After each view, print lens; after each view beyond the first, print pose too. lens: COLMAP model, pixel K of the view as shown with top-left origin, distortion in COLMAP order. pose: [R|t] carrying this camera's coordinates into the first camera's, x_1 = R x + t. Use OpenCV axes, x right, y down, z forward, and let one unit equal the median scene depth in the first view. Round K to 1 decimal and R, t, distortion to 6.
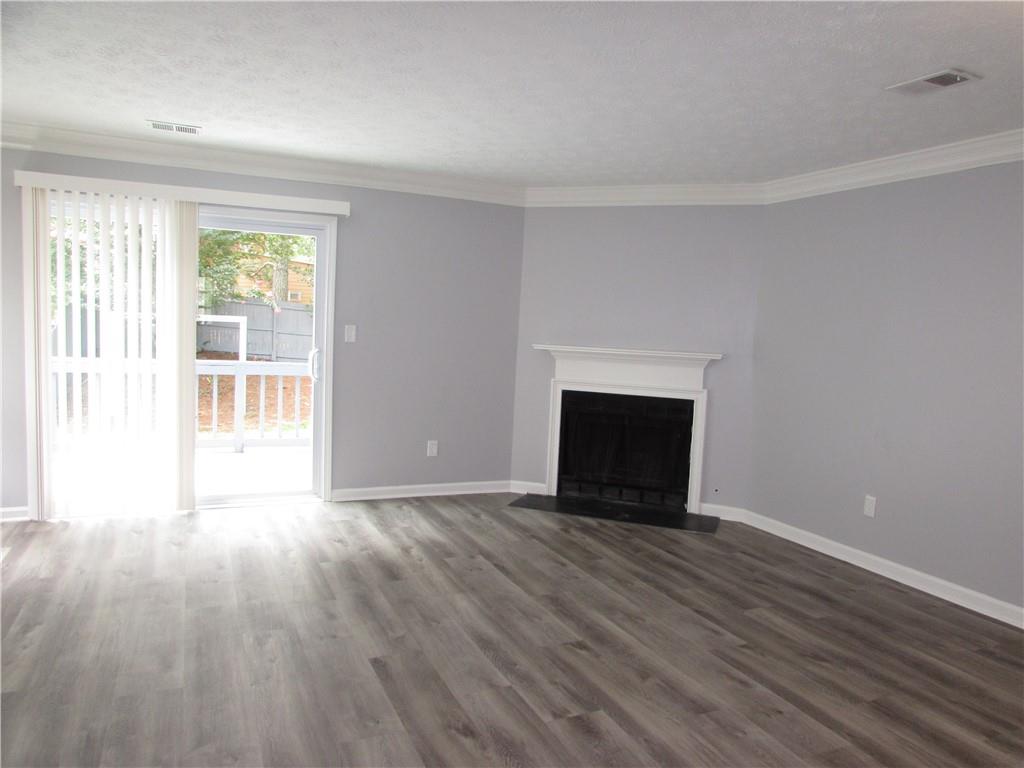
lens RADIAL K [[719.9, 0, 509.5], [0, 719.9, 386.6], [0, 0, 1]] dist [-0.026110, -0.004205]
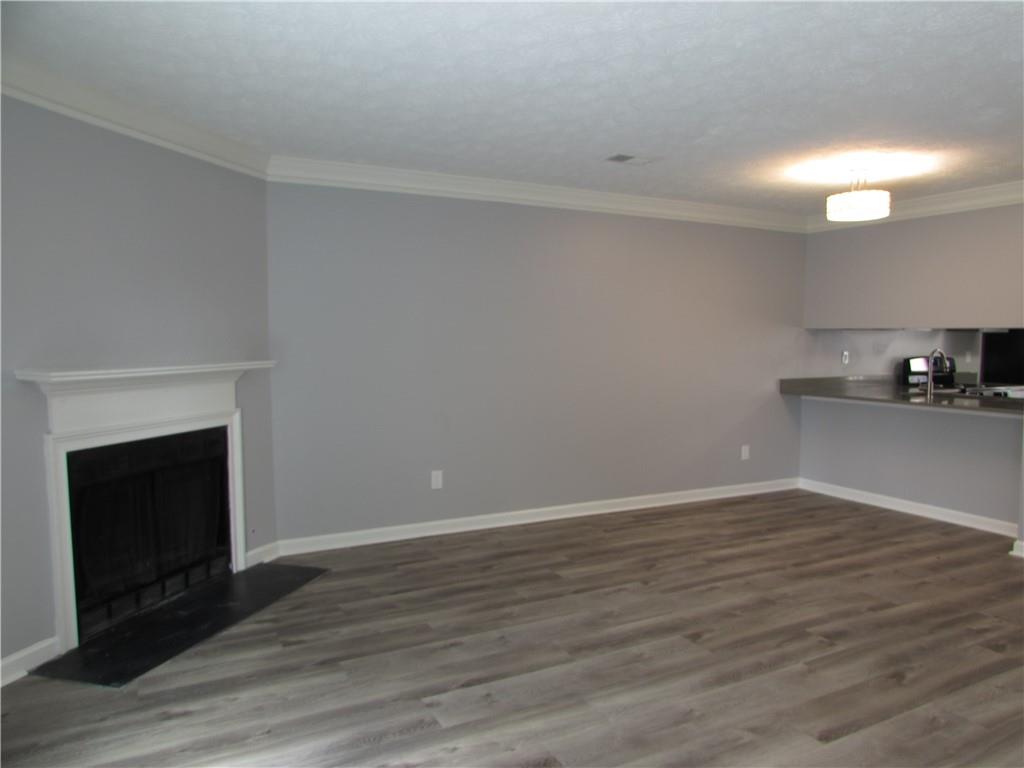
lens RADIAL K [[720.5, 0, 532.6], [0, 720.5, 427.2], [0, 0, 1]] dist [-0.004088, -0.001564]
pose [[-0.064620, -0.168117, 0.983647, -0.718257], [0.081599, 0.981516, 0.173114, -0.119166], [-0.994568, 0.091451, -0.049708, 1.030094]]
